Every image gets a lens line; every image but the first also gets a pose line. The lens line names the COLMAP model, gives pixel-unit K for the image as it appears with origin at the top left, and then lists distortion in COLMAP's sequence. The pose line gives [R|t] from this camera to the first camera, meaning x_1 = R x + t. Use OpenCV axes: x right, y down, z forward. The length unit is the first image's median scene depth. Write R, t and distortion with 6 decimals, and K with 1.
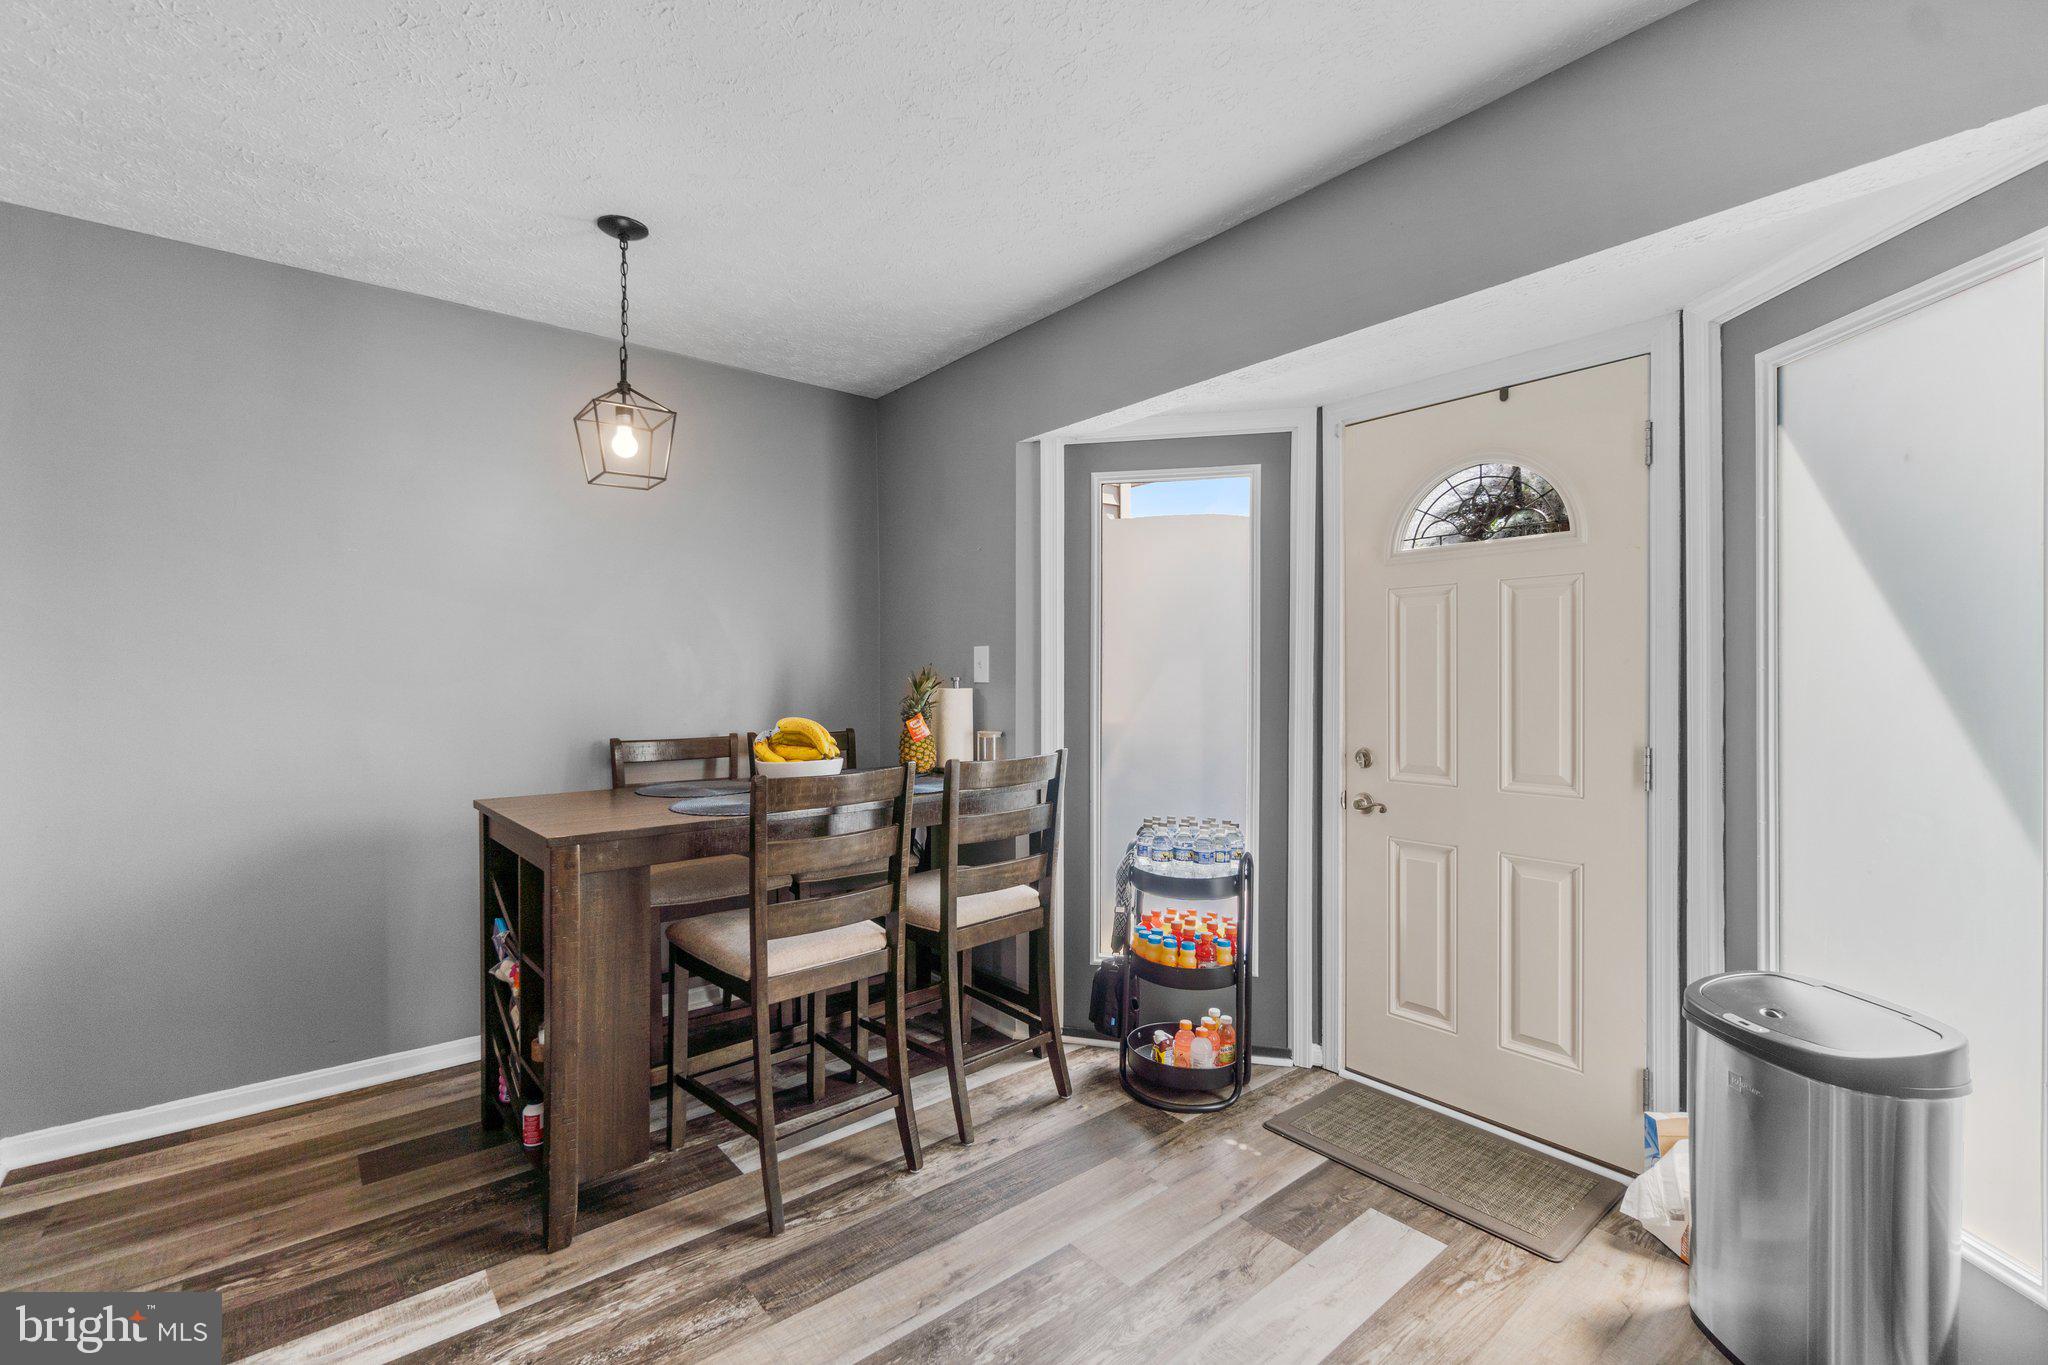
lens RADIAL K [[884.9, 0, 1015.8], [0, 884.9, 685.8], [0, 0, 1]] dist [-0.003634, 0.002447]
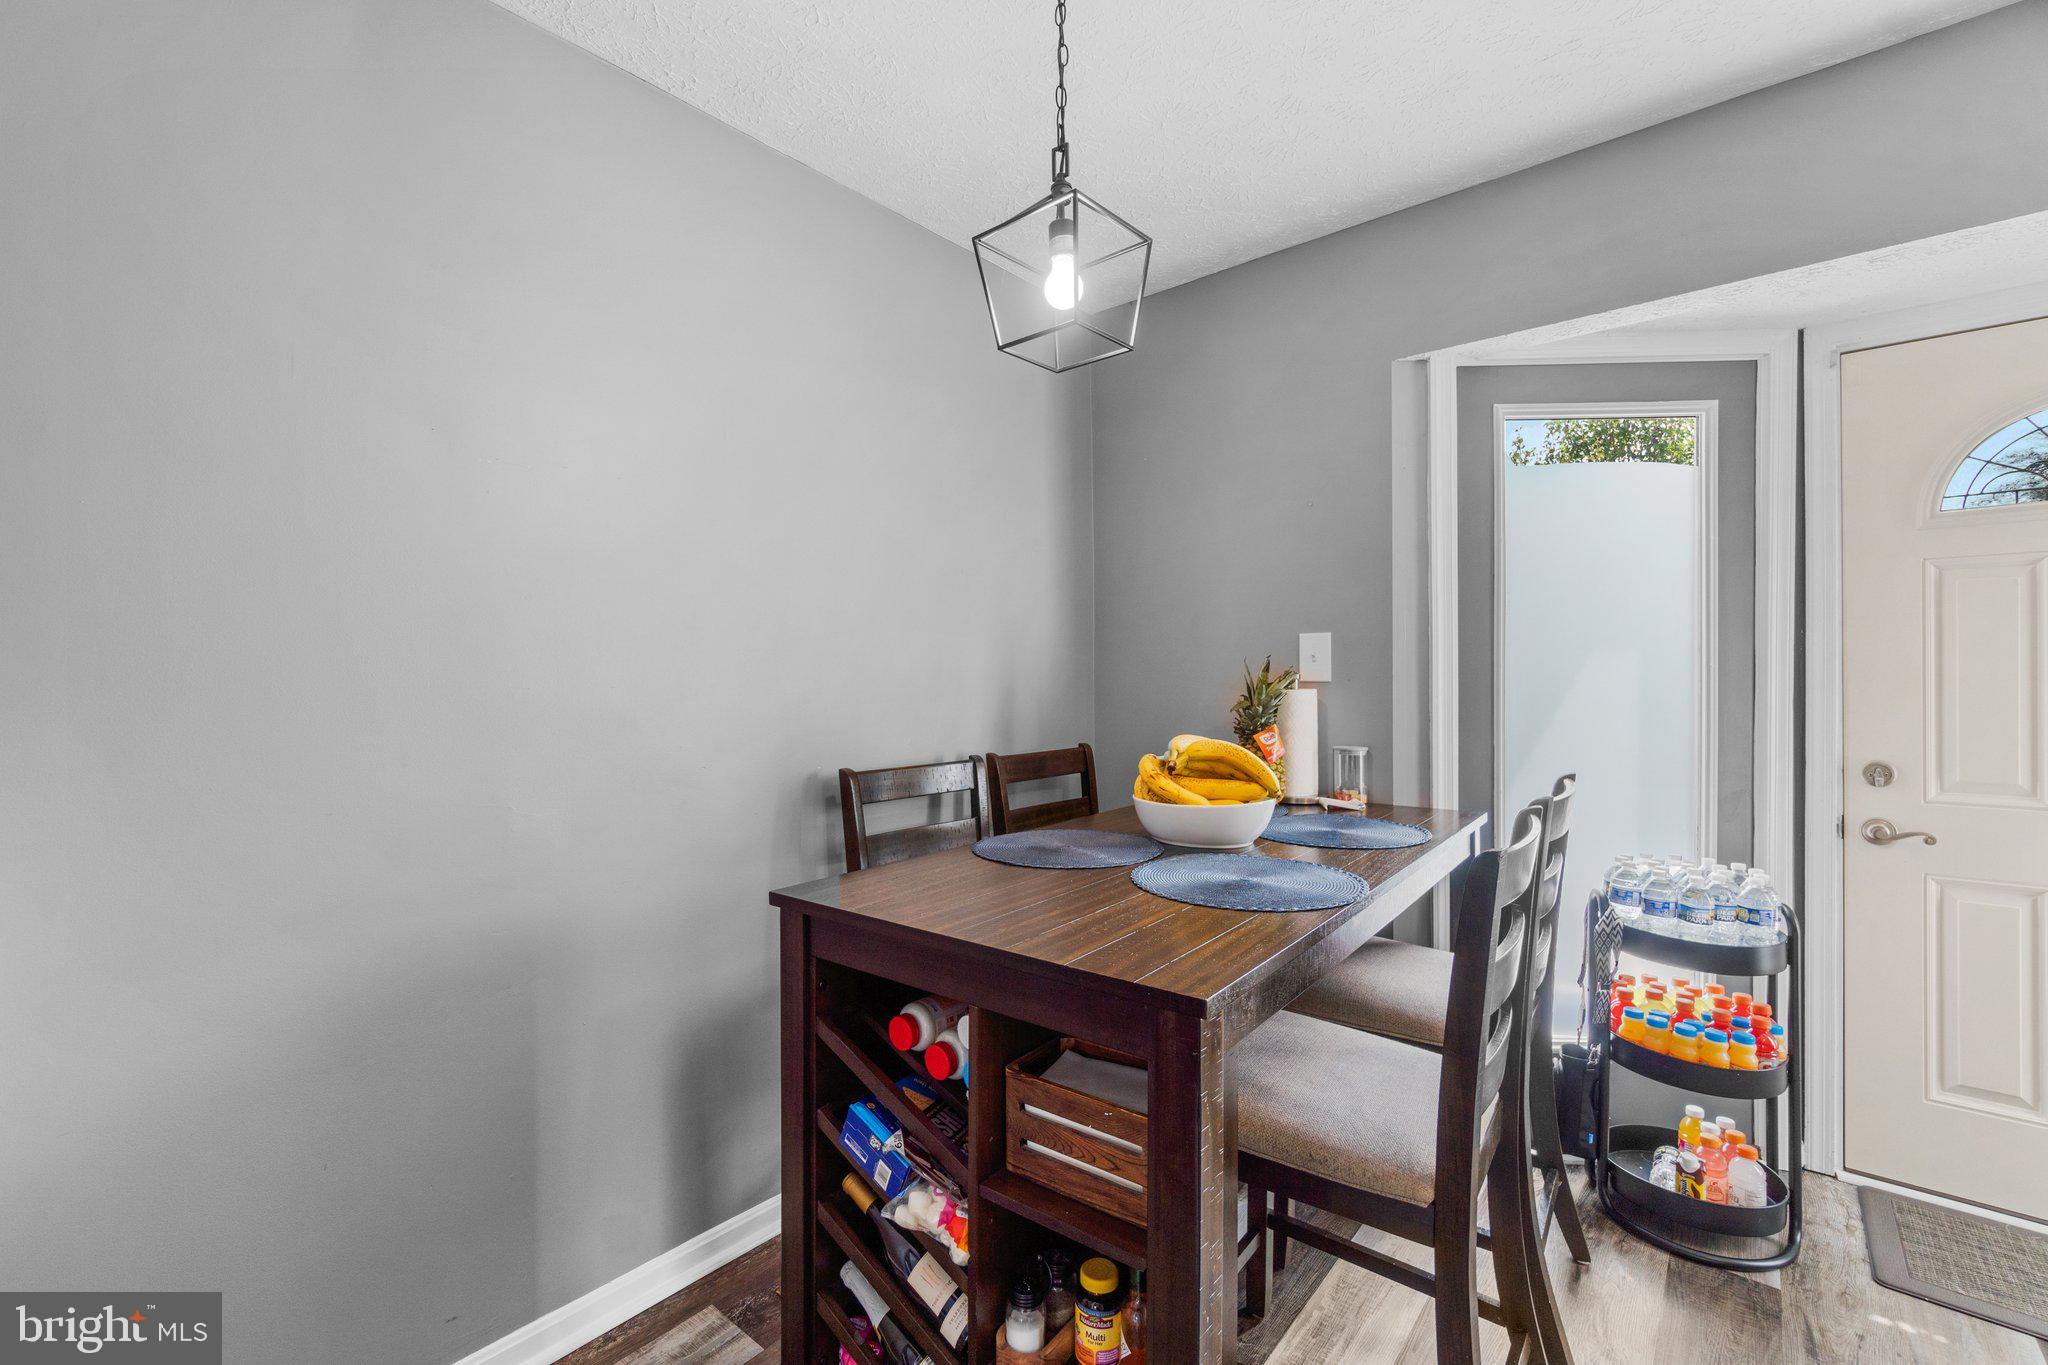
lens RADIAL K [[884.9, 0, 1005.4], [0, 884.9, 675.2], [0, 0, 1]] dist [-0.003634, 0.002447]
pose [[0.984257, -0.005877, 0.176644, -0.507486], [0.007671, 0.999926, -0.009477, -0.004752], [-0.176576, 0.010683, 0.984229, 0.362137]]
